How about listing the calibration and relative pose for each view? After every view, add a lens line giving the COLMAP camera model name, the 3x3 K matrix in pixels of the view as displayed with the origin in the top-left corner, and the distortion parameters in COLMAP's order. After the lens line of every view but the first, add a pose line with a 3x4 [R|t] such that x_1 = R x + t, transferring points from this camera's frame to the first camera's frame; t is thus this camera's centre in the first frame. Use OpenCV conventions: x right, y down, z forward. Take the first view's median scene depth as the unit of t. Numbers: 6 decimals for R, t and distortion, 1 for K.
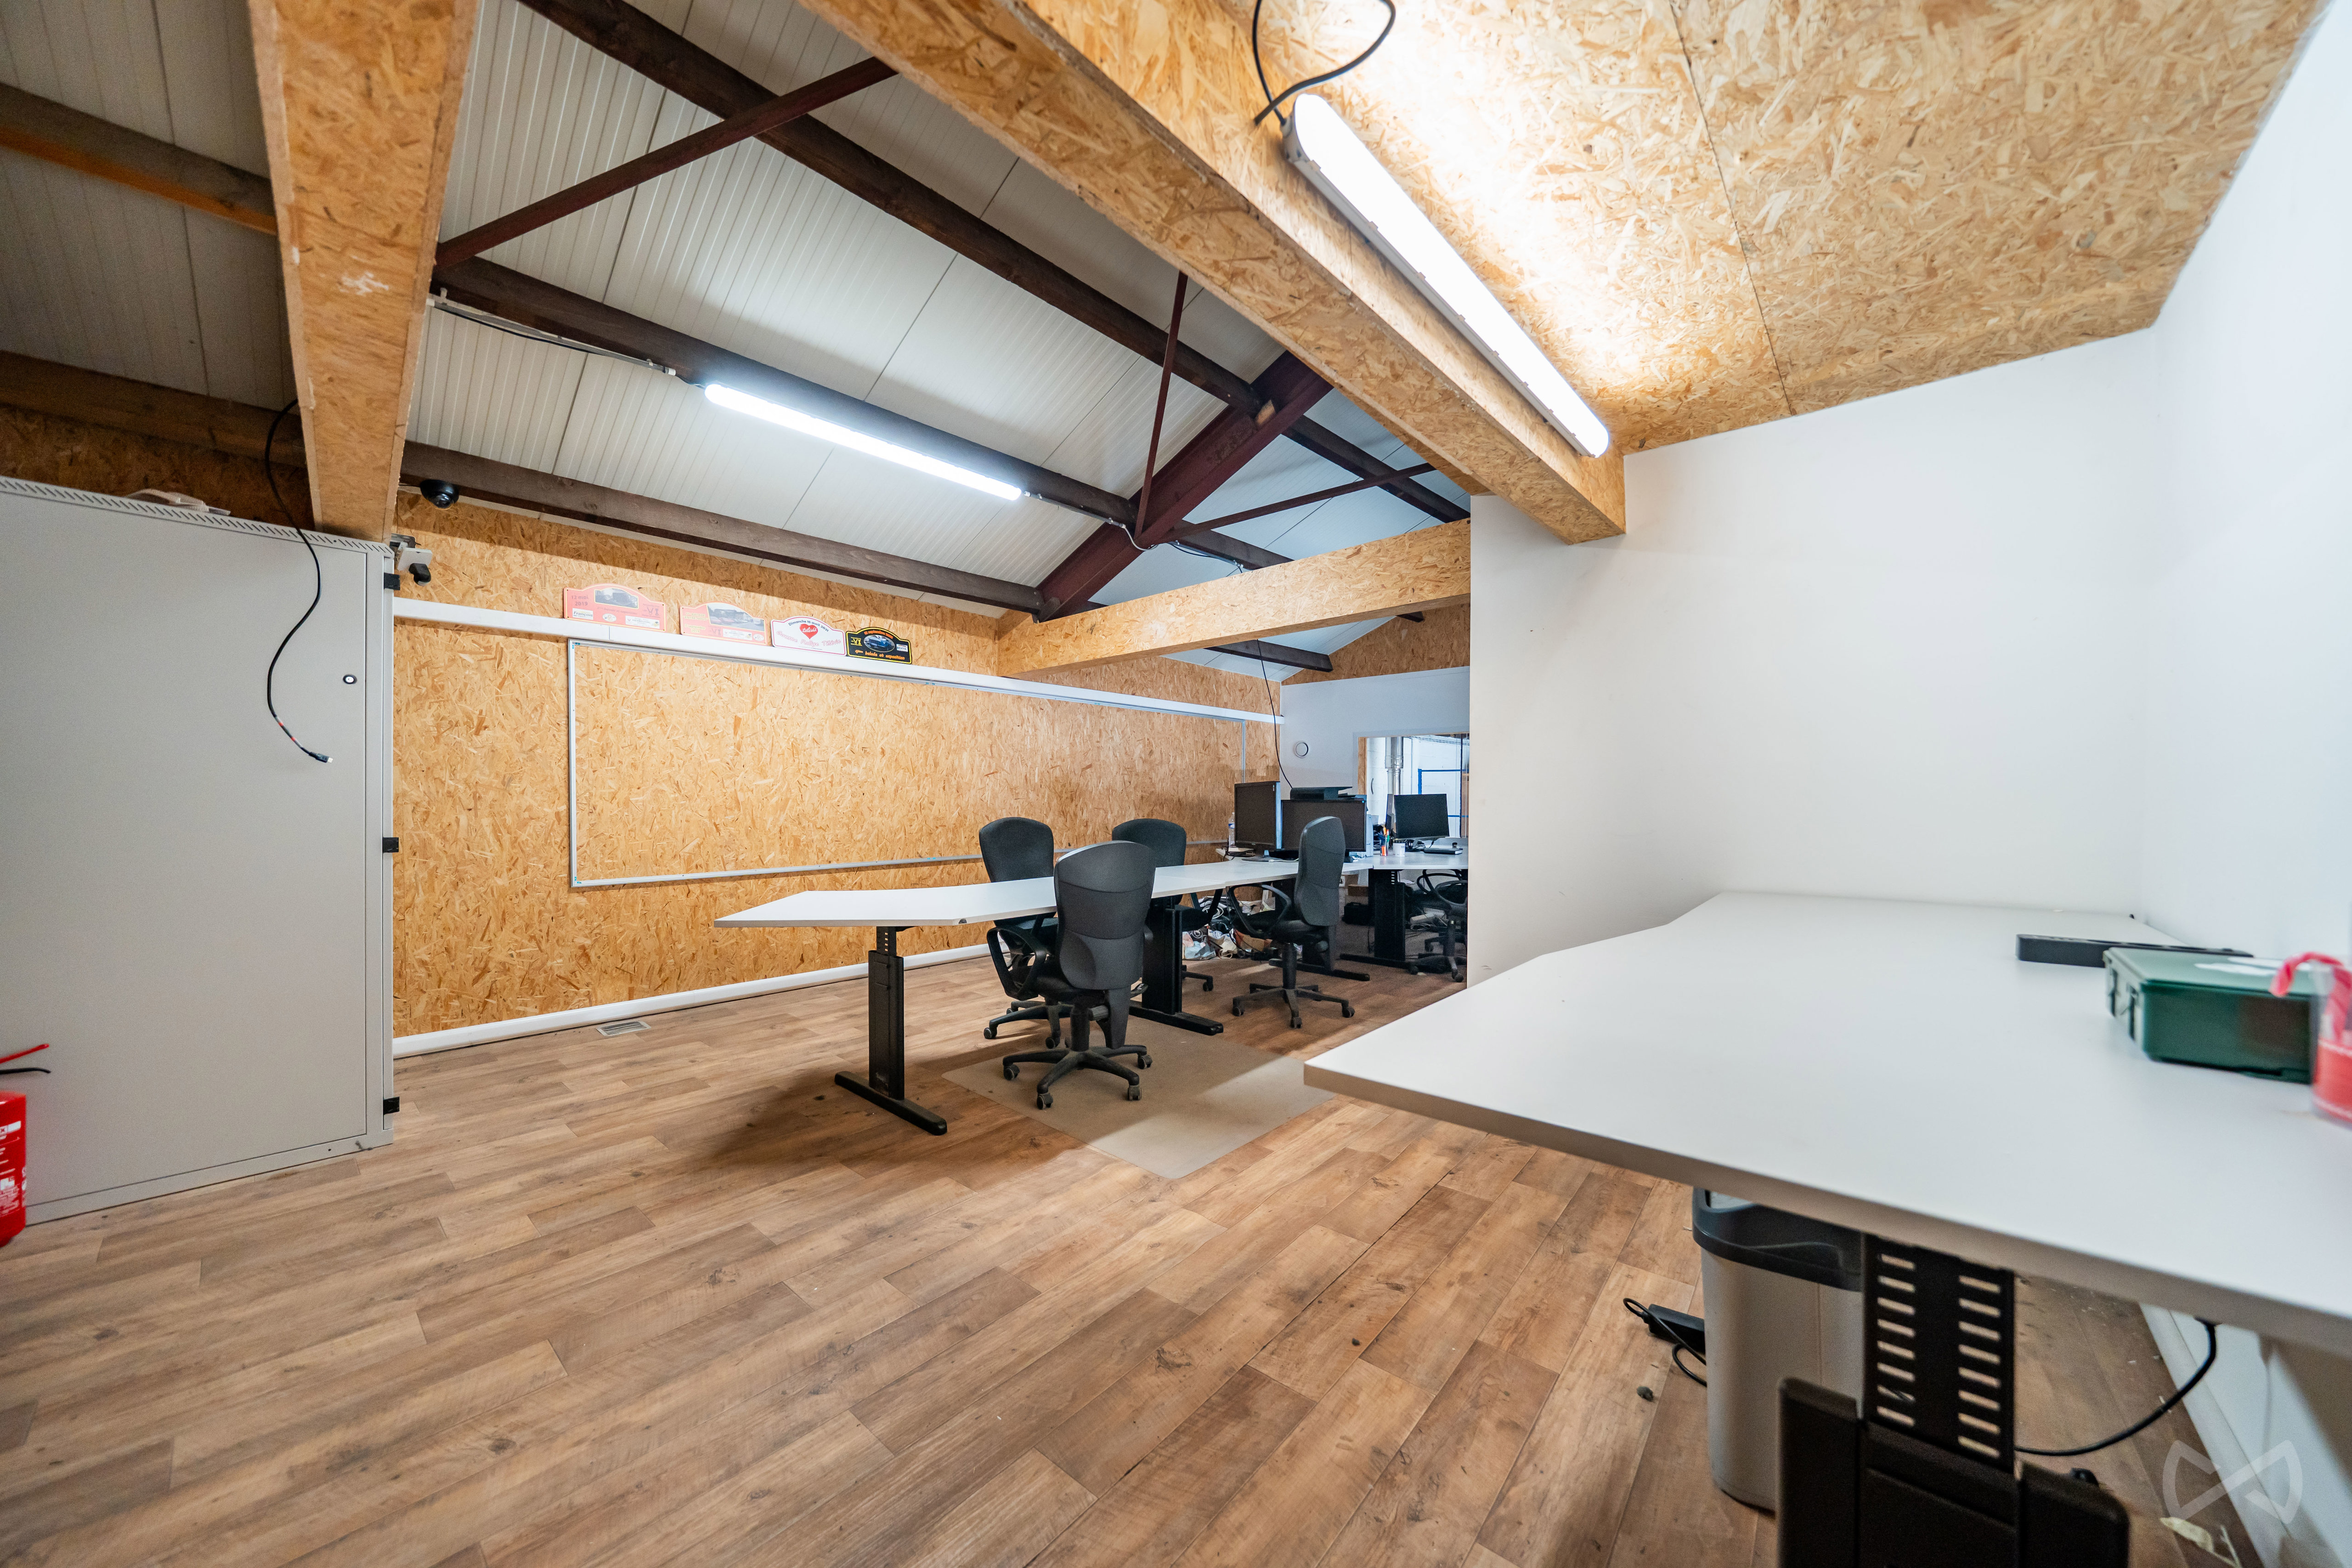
lens RADIAL K [[804.0, 0, 1181.5], [0, 804.0, 816.8], [0, 0, 1]] dist [-0.001541, -0.001576]
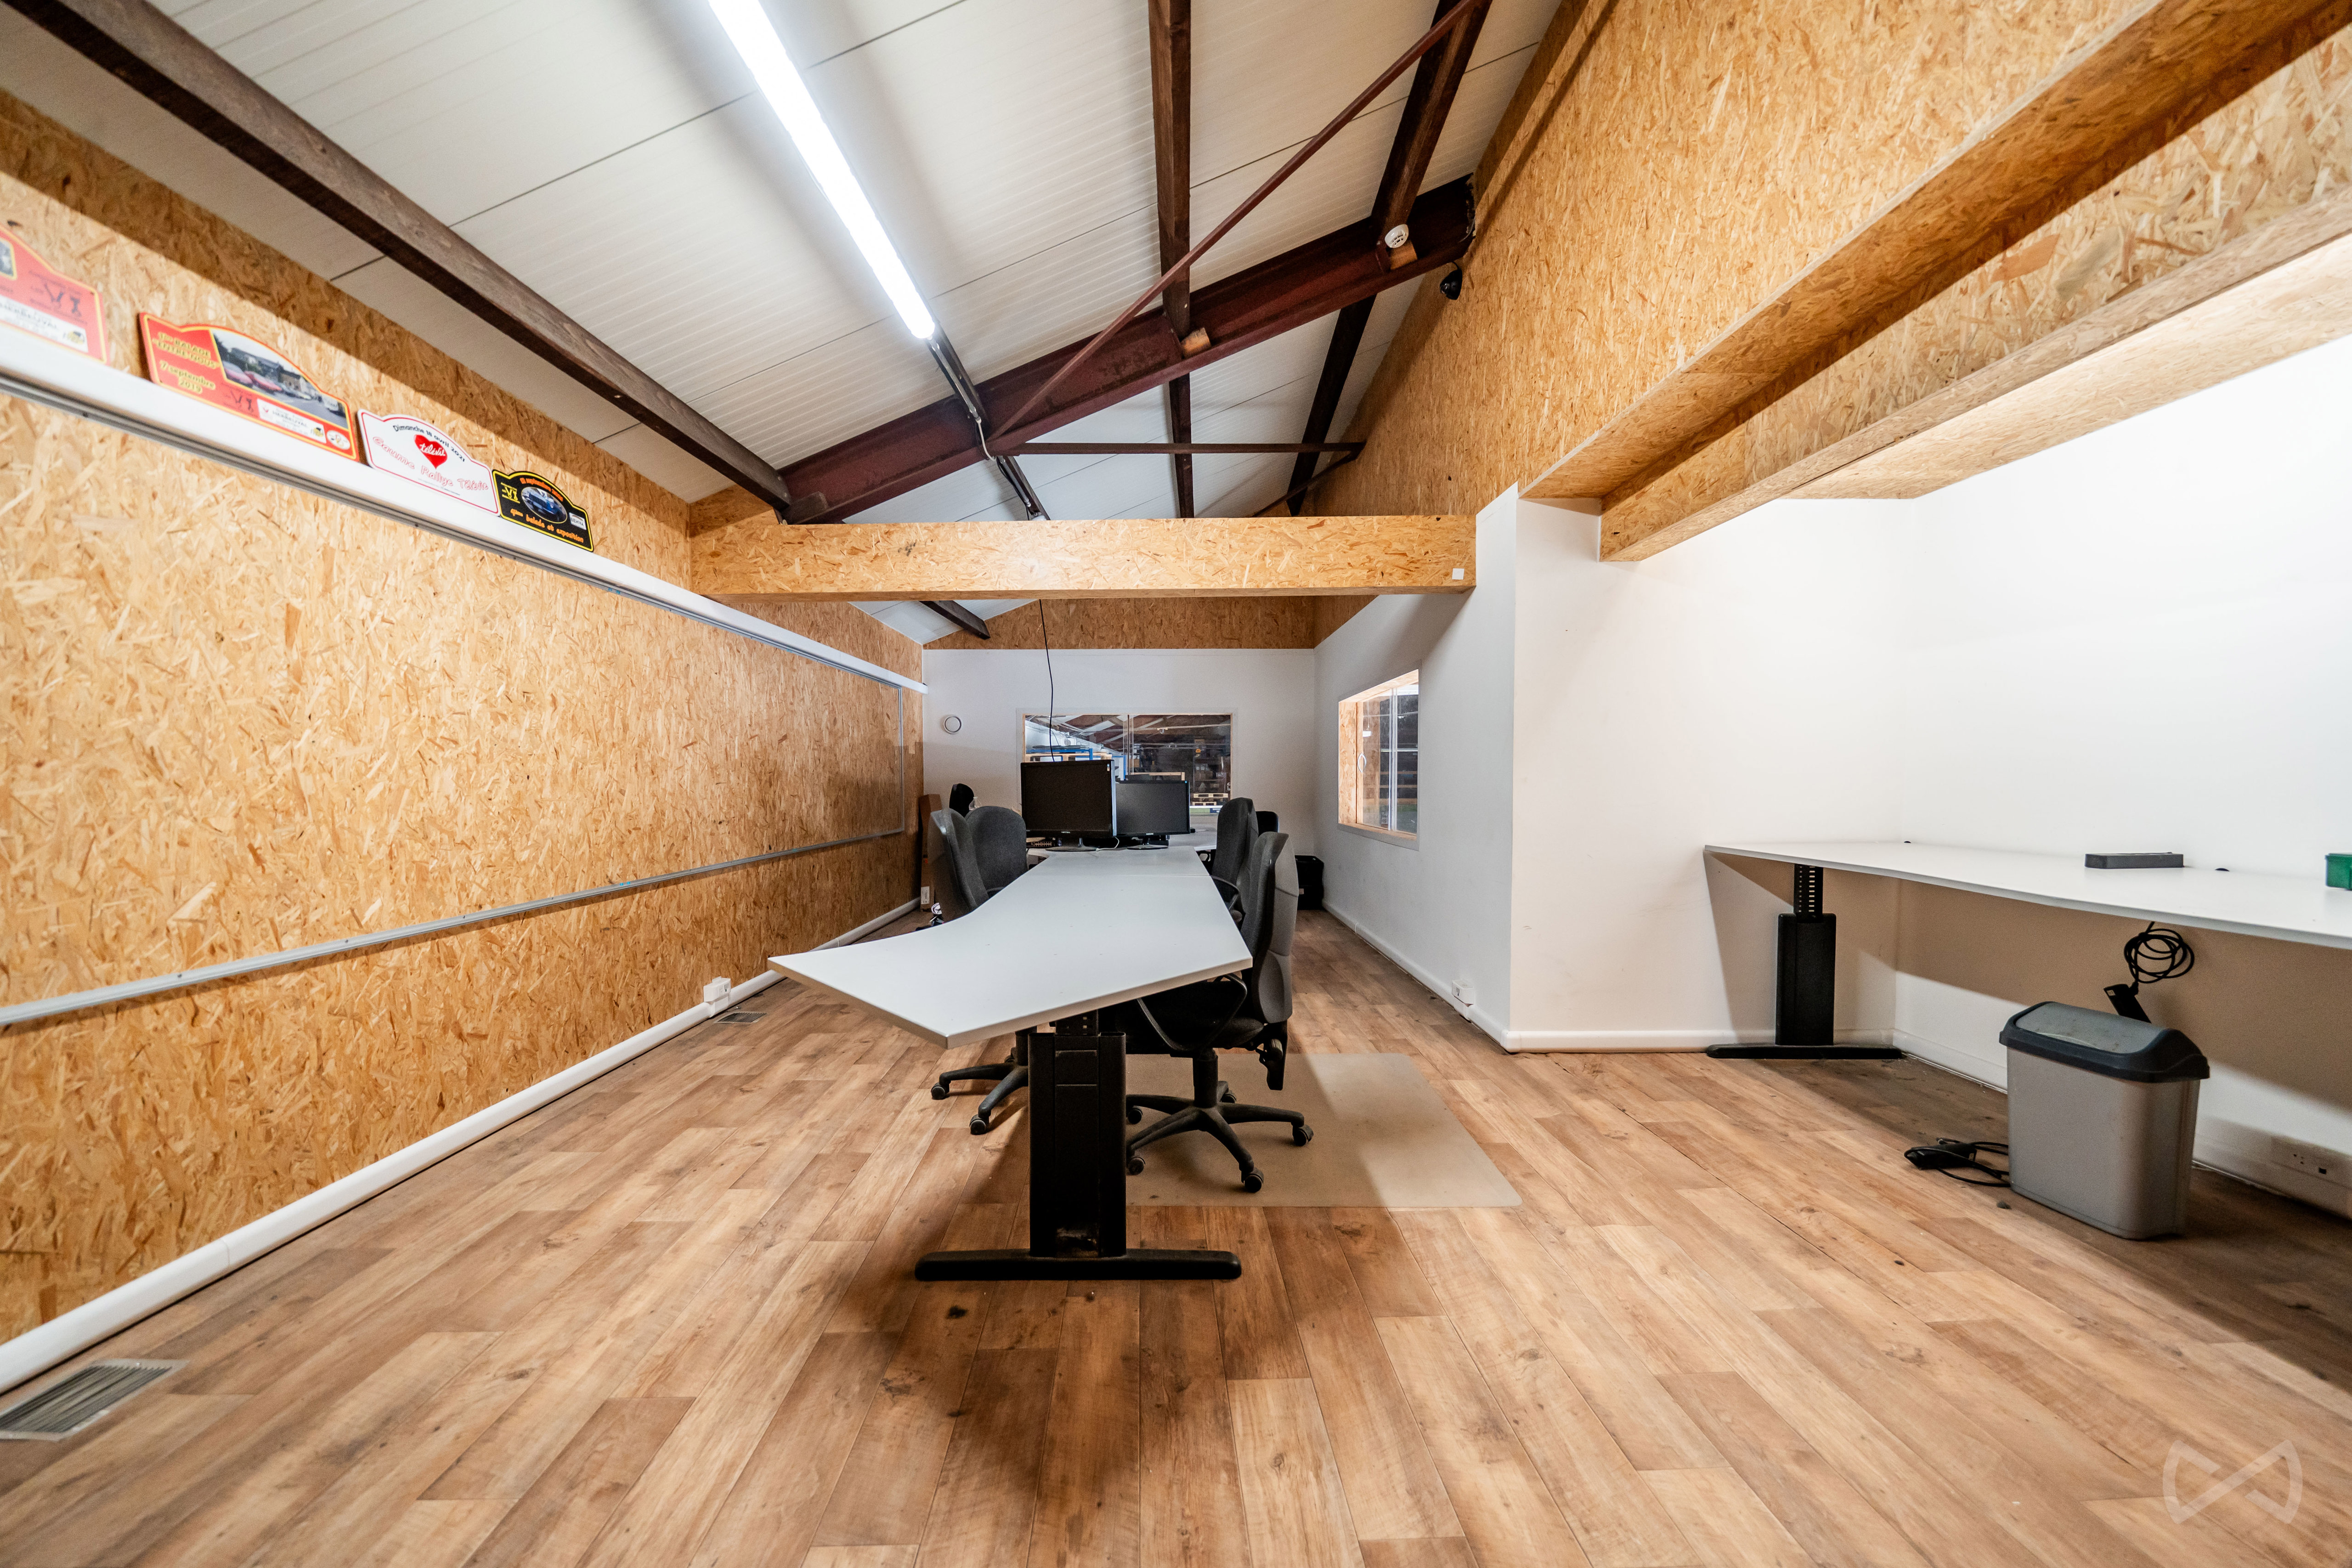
lens RADIAL K [[803.9, 0, 1181.5], [0, 803.9, 816.8], [0, 0, 1]] dist [-0.001541, -0.001576]
pose [[0.741524, -0.039311, 0.669774, -0.463840], [0.023573, 0.999192, 0.032548, -0.009557], [-0.670512, -0.008347, 0.741852, 0.316692]]
